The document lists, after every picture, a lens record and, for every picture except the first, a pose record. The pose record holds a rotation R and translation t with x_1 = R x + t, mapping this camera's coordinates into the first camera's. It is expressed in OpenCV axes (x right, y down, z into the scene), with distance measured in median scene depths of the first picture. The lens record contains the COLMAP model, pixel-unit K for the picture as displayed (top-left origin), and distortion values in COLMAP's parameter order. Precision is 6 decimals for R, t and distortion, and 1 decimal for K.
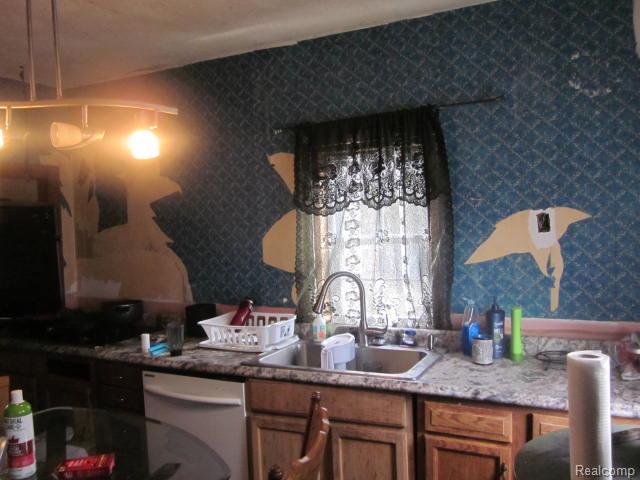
lens RADIAL K [[538.9, 0, 320.0], [0, 538.9, 240.0], [0, 0, 1]] dist [-0.001837, -0.002500]
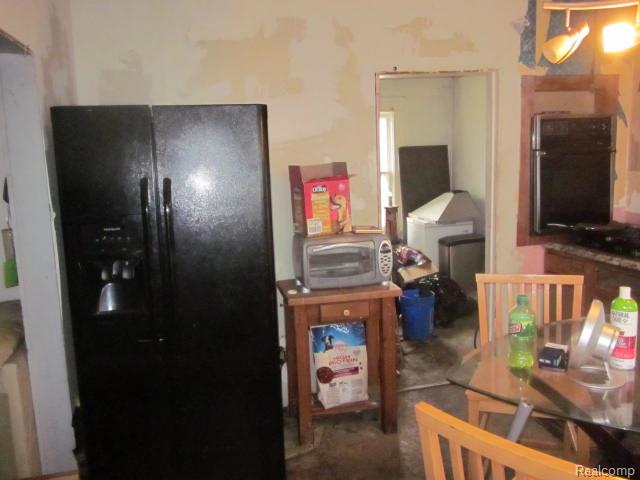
lens RADIAL K [[538.9, 0, 320.0], [0, 538.9, 240.0], [0, 0, 1]] dist [-0.001837, -0.002500]
pose [[0.656772, 0.119139, -0.744618, -0.110890], [-0.012471, 0.989022, 0.147244, 0.026211], [0.753986, -0.087420, 0.651048, -0.067009]]
